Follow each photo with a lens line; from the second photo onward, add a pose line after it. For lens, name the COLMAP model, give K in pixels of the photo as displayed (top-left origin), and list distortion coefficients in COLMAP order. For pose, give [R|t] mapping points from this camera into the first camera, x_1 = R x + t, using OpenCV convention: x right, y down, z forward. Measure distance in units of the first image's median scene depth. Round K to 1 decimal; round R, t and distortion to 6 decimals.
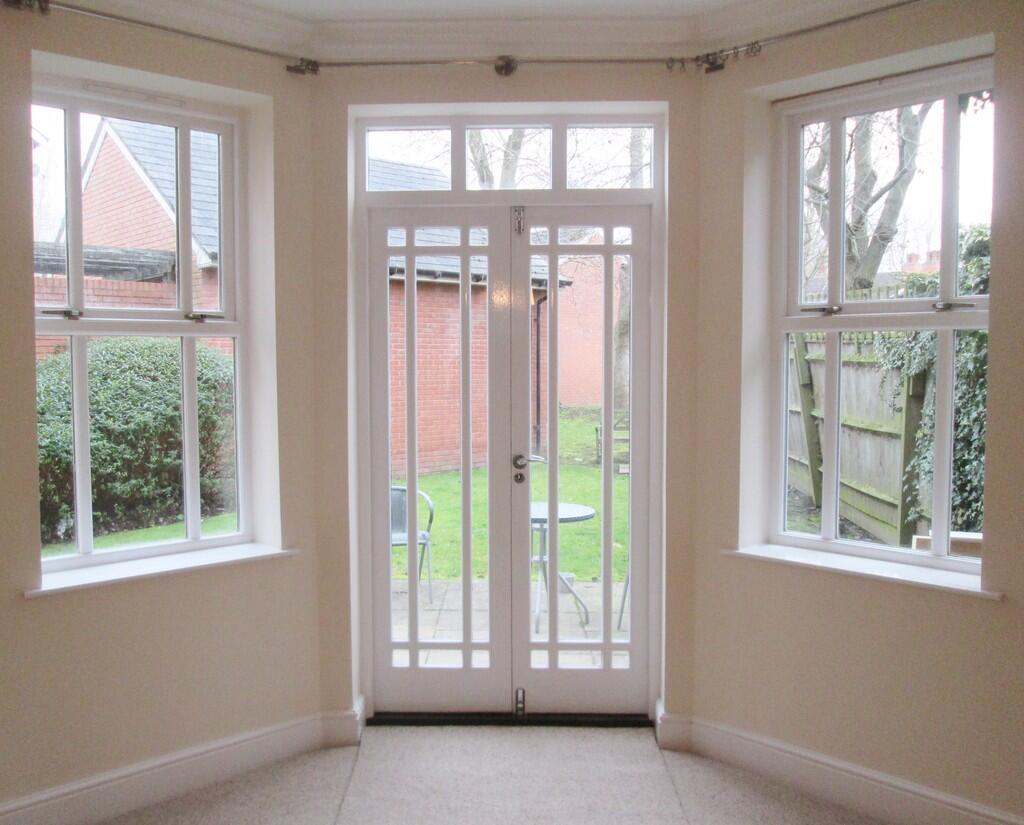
lens RADIAL K [[894.5, 0, 510.3], [0, 894.5, 414.8], [0, 0, 1]] dist [-0.059428, -0.011720]
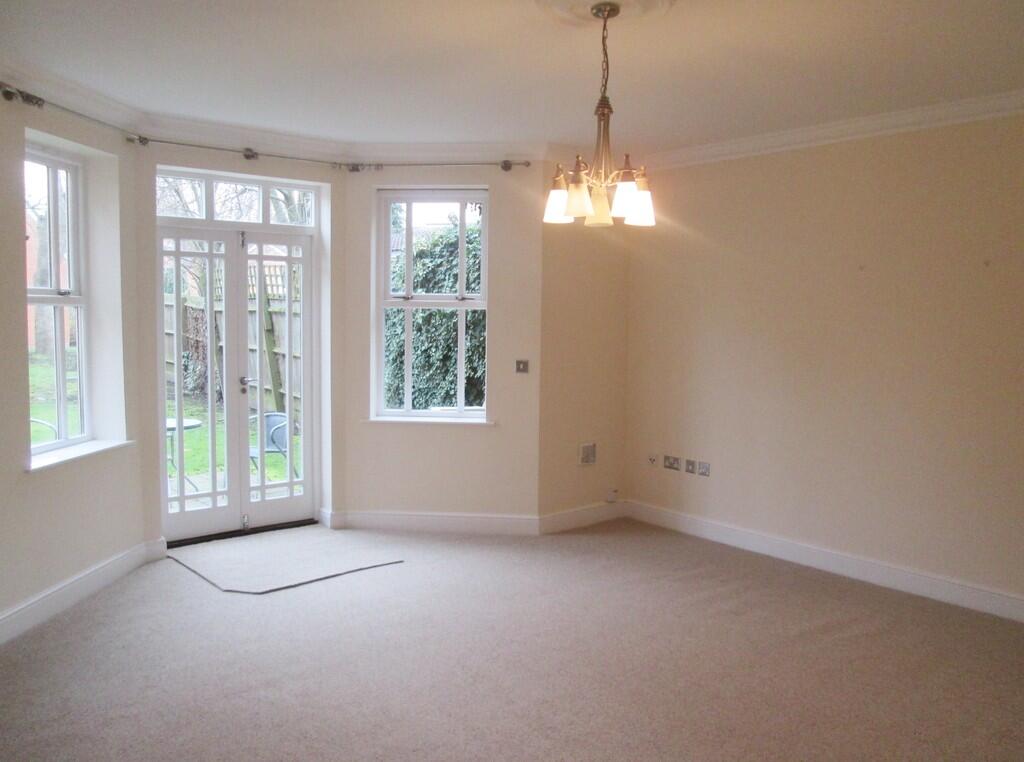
lens RADIAL K [[870.2, 0, 511.4], [0, 870.2, 382.6], [0, 0, 1]] dist [-0.041055, 0.027652]
pose [[0.733030, -0.046360, 0.678614, -0.759809], [0.023906, 0.998814, 0.042413, -0.002054], [-0.679776, -0.014867, 0.733269, -0.577807]]
